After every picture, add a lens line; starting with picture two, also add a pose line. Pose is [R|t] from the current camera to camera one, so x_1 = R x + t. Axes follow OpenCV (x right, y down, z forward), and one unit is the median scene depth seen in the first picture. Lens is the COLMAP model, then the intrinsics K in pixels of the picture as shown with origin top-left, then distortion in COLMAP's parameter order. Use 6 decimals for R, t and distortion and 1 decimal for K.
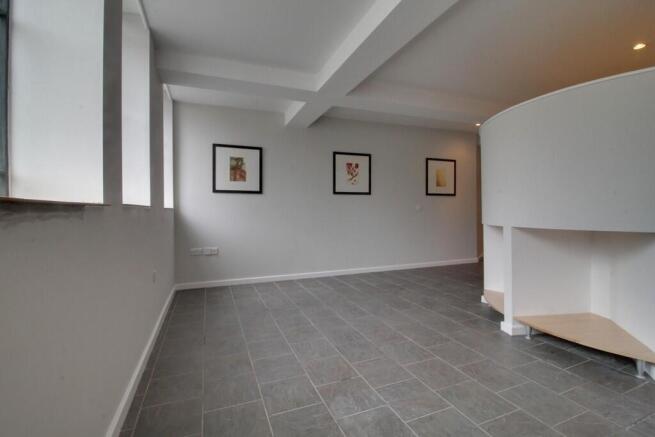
lens RADIAL K [[303.8, 0, 328.2], [0, 303.8, 210.5], [0, 0, 1]] dist [-0.000684, -0.012907]
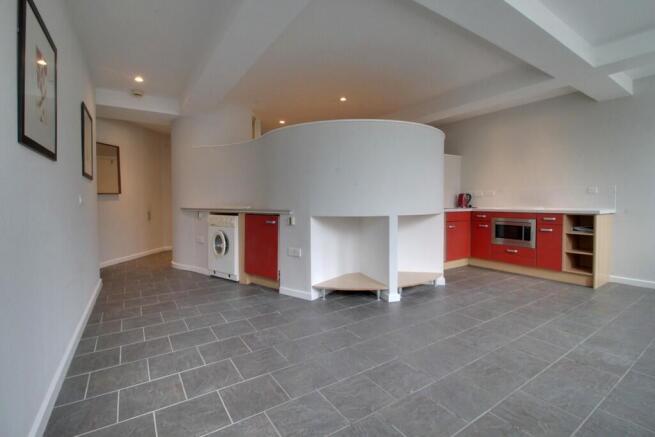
lens RADIAL K [[303.8, 0, 328.2], [0, 303.8, 210.5], [0, 0, 1]] dist [-0.000684, -0.012907]
pose [[-0.201420, -0.019927, 0.979302, -0.643462], [0.007899, 0.999727, 0.021967, 0.004854], [-0.979473, 0.012160, -0.201208, 1.732566]]
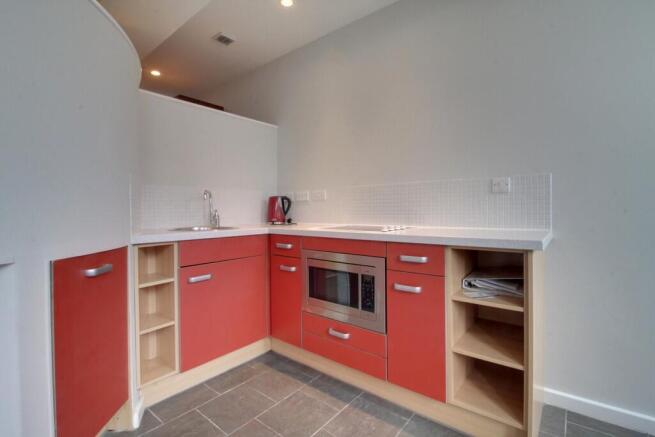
lens RADIAL K [[303.8, 0, 328.2], [0, 303.8, 210.5], [0, 0, 1]] dist [-0.000684, -0.012907]
pose [[-0.484459, 0.012572, 0.874724, 0.320104], [0.013873, 0.999881, -0.006688, 0.000656], [-0.874704, 0.008895, -0.484576, 0.612676]]
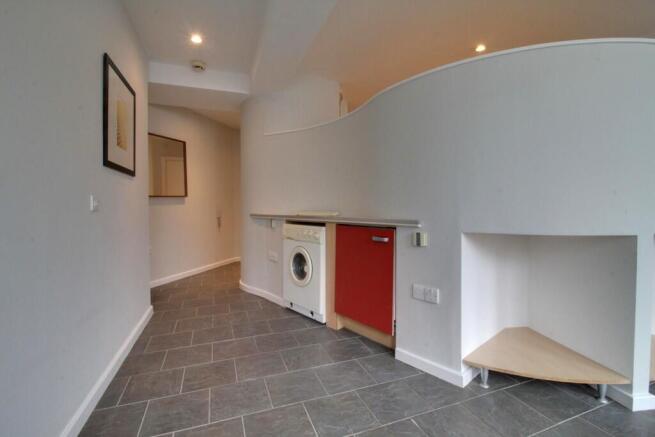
lens RADIAL K [[303.8, 0, 328.2], [0, 303.8, 210.5], [0, 0, 1]] dist [-0.000684, -0.012907]
pose [[0.019430, -0.005306, 0.999797, -0.011431], [0.005318, 0.999972, 0.005204, -0.000285], [-0.999797, 0.005215, 0.019458, 1.855660]]
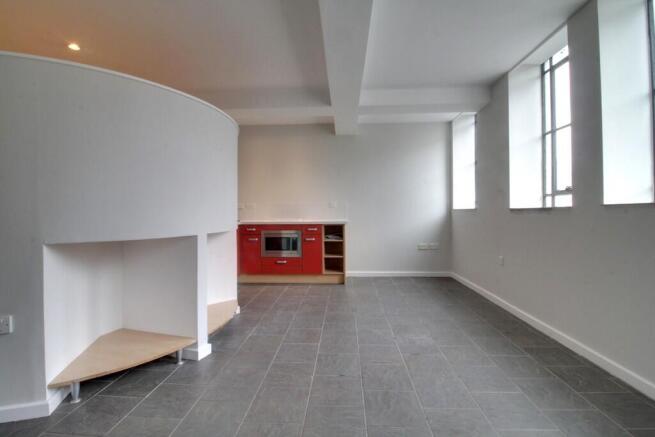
lens RADIAL K [[303.8, 0, 328.2], [0, 303.8, 210.5], [0, 0, 1]] dist [-0.000684, -0.012907]
pose [[-0.907066, 0.017337, 0.420631, -0.120197], [0.014659, 0.999846, -0.009600, -0.001039], [-0.420733, -0.002542, -0.907181, 1.882372]]
